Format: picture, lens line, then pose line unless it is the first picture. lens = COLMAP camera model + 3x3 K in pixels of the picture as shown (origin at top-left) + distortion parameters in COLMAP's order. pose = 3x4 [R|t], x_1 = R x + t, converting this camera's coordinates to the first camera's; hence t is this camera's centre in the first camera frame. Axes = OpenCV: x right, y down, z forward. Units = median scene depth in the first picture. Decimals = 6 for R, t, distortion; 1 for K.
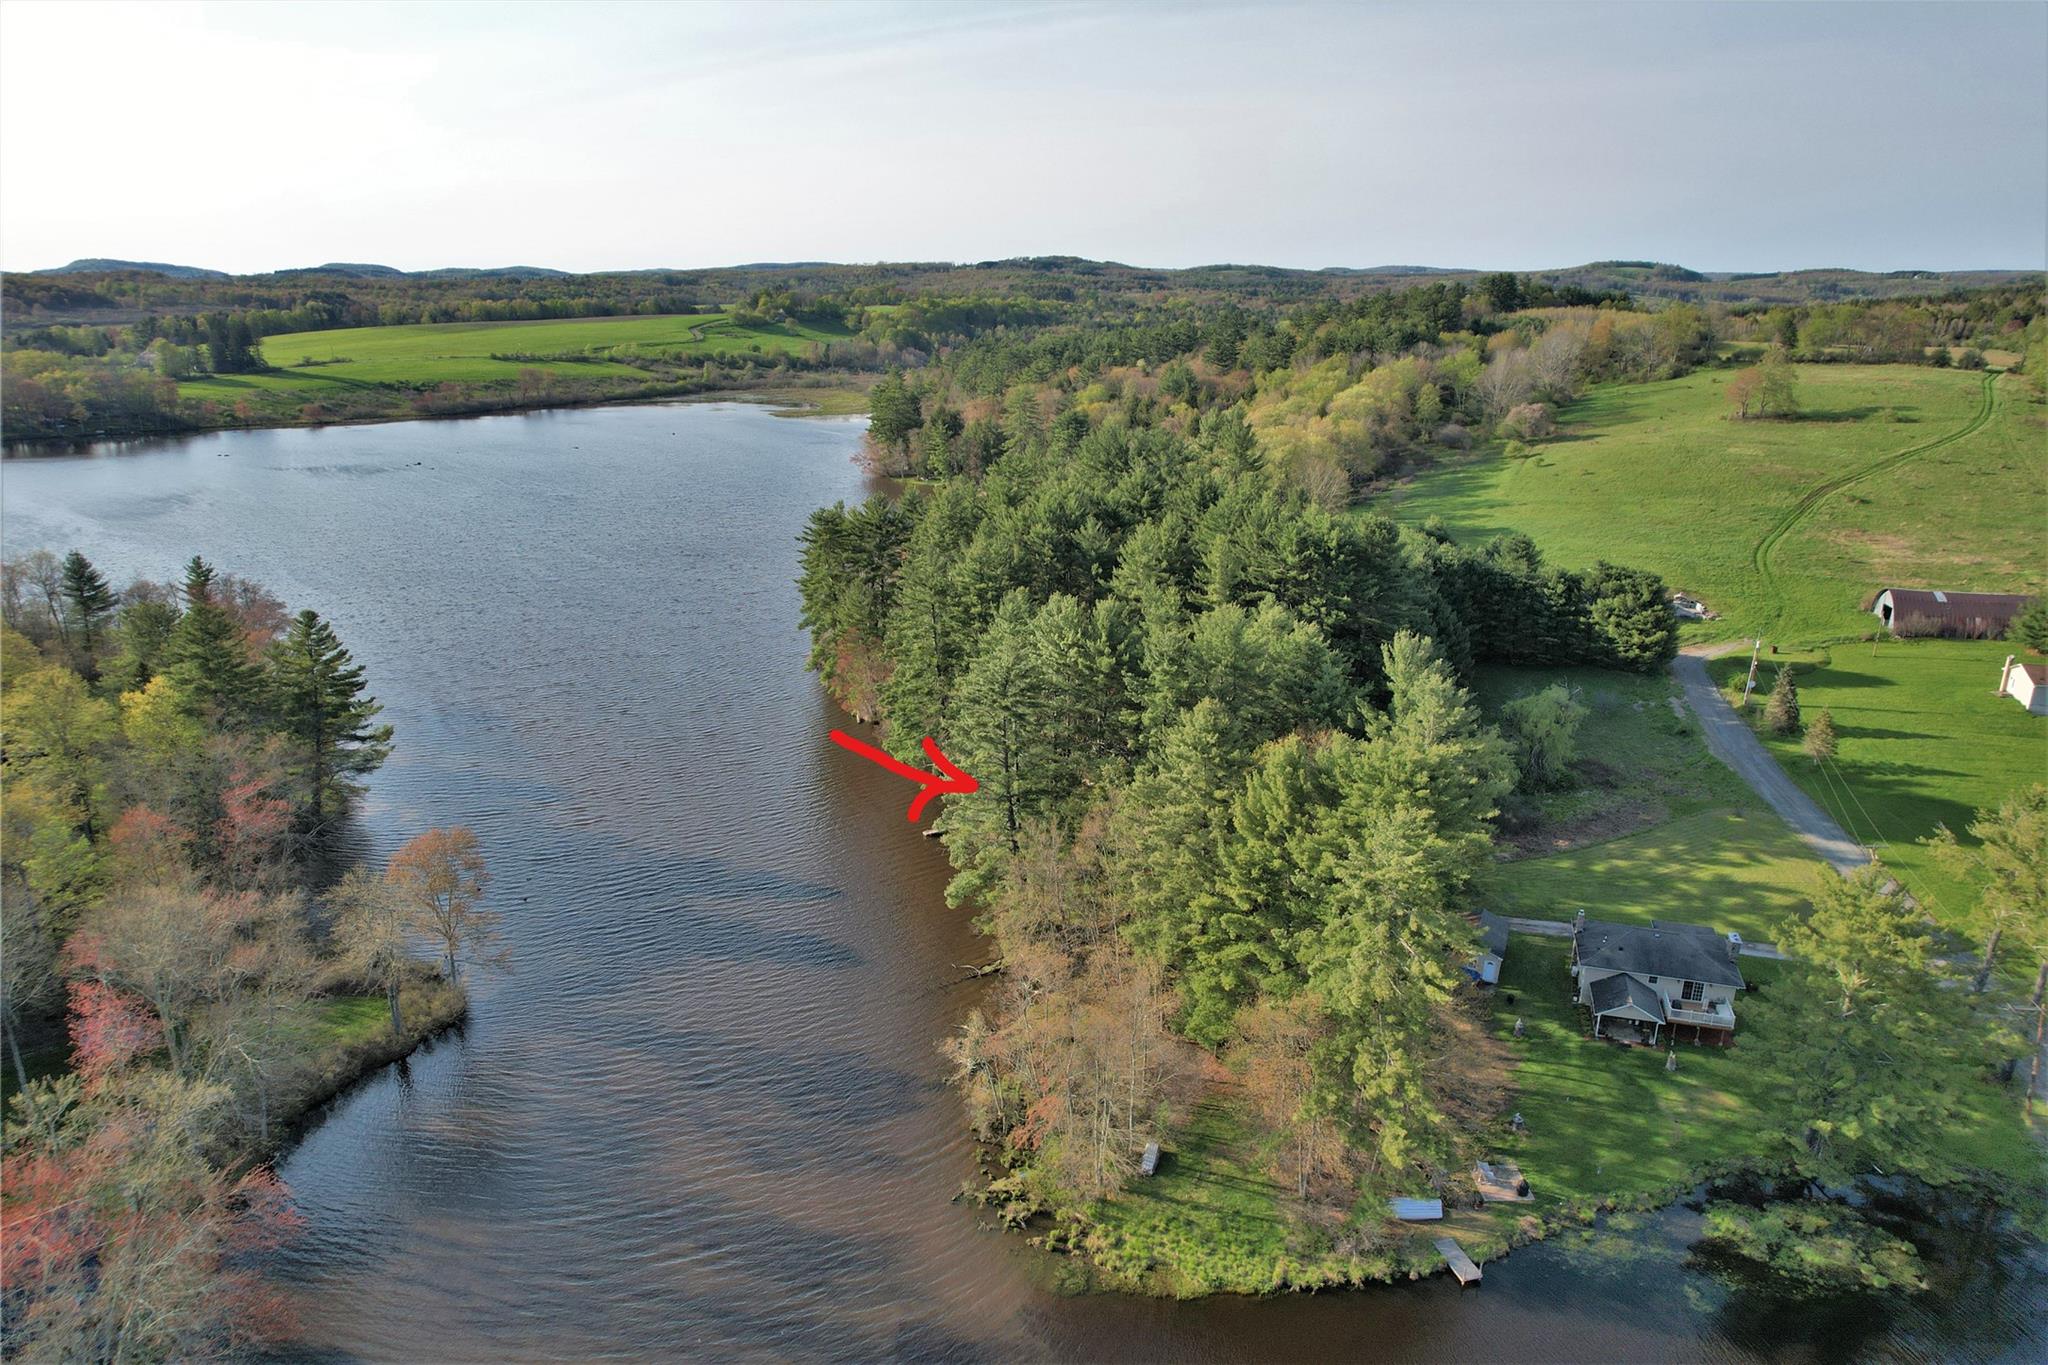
lens RADIAL K [[1304.8, 0, 1038.0], [0, 1304.8, 706.3], [0, 0, 1]] dist [-0.082047, 0.072226]
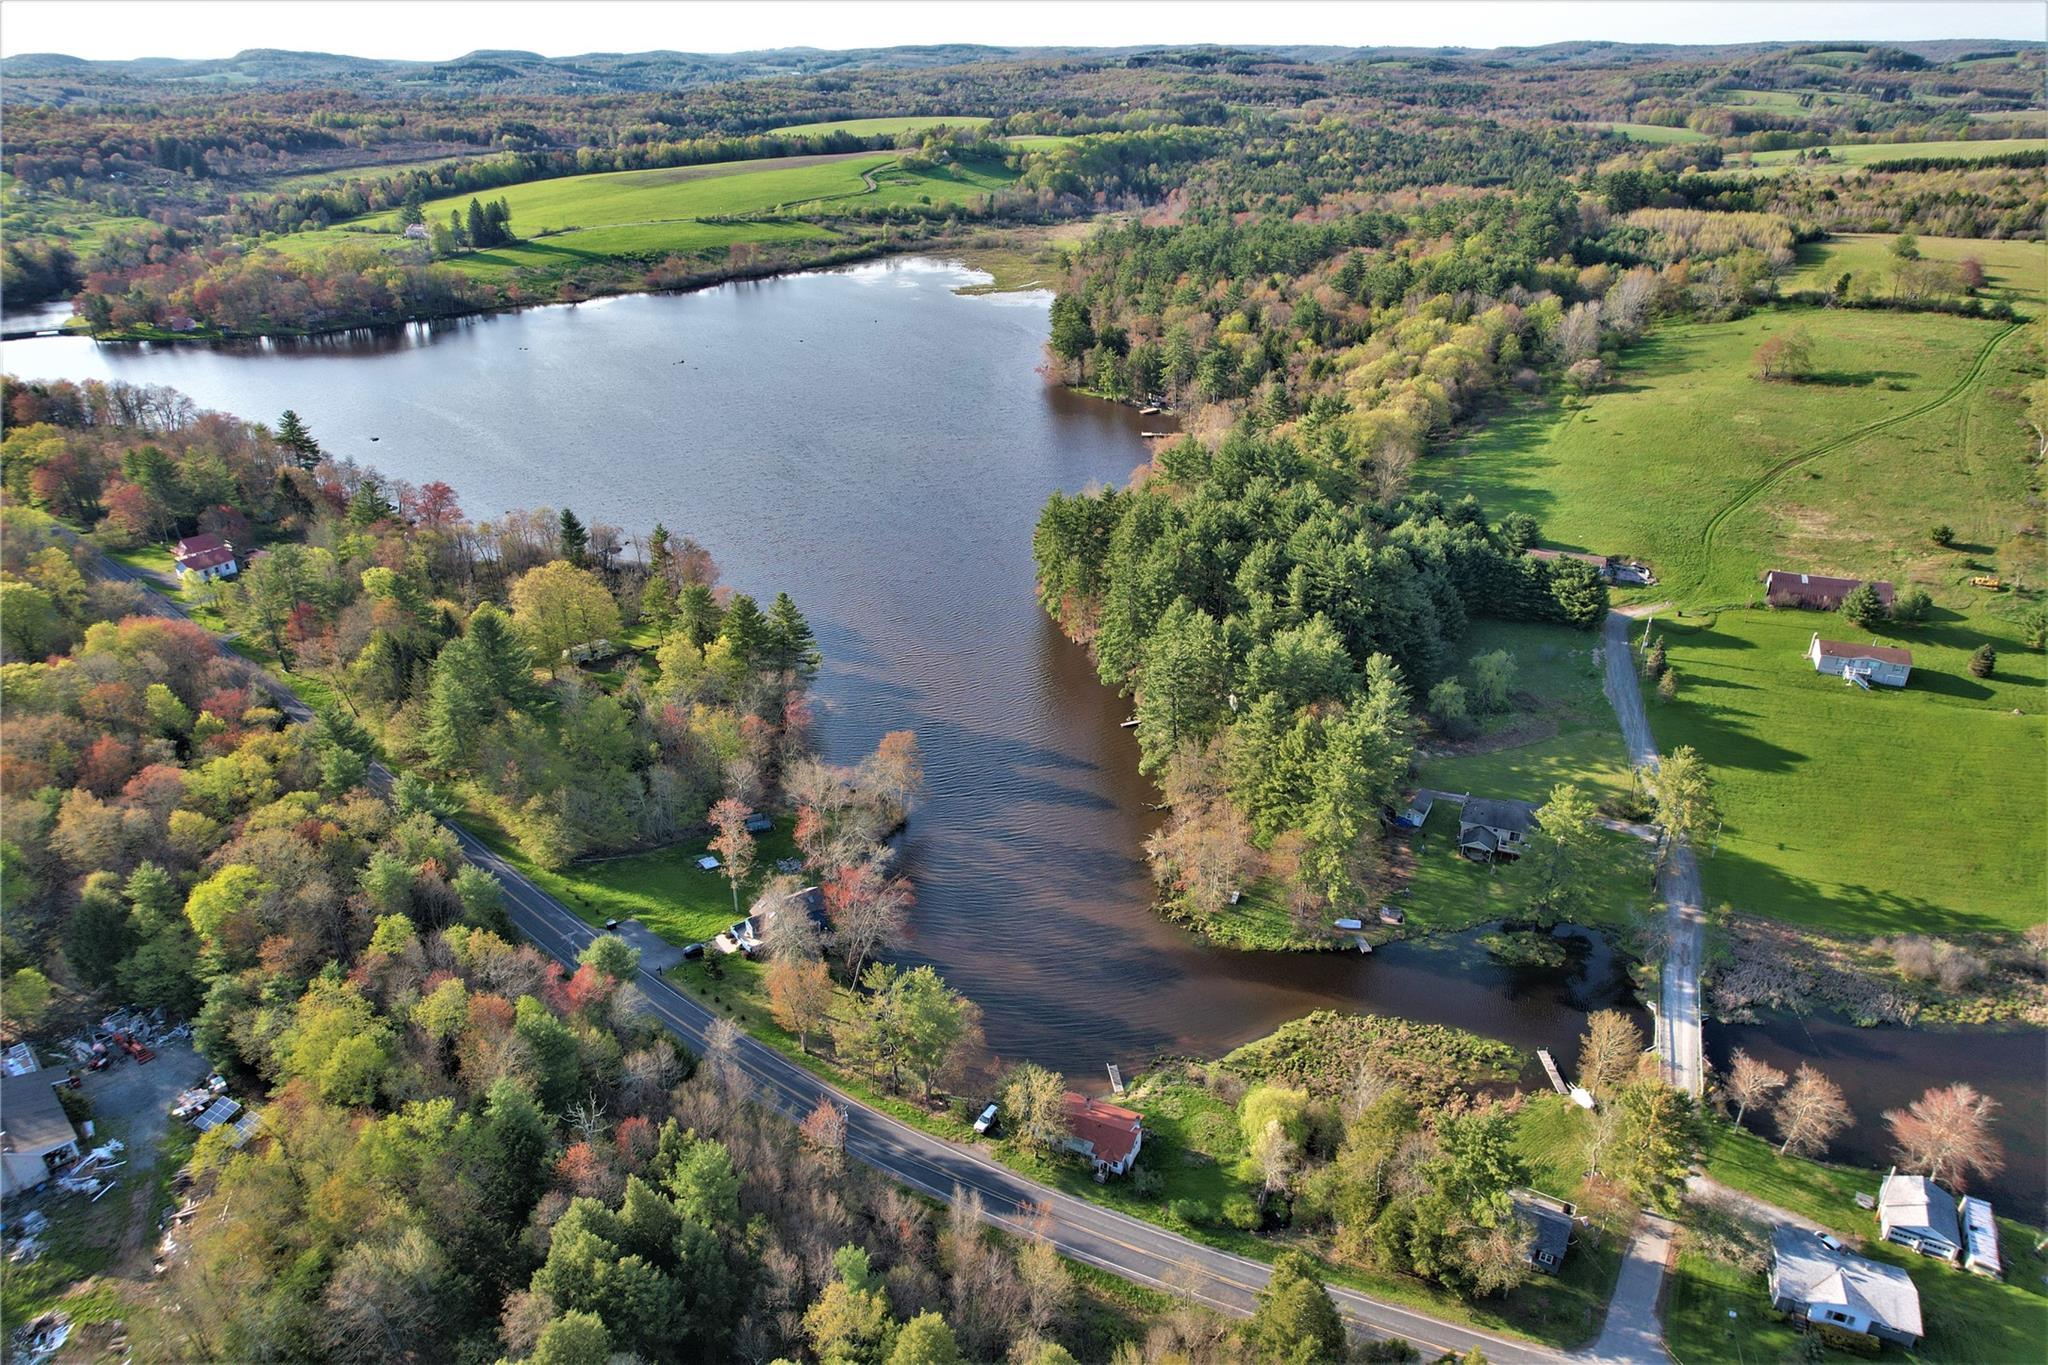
lens RADIAL K [[1304.8, 0, 1038.0], [0, 1304.8, 706.3], [0, 0, 1]] dist [-0.082047, 0.072226]
pose [[0.994482, 0.038757, -0.097487, -0.012969], [-0.023253, 0.987575, 0.155418, -0.089084], [0.102299, -0.152293, 0.983027, -0.333707]]
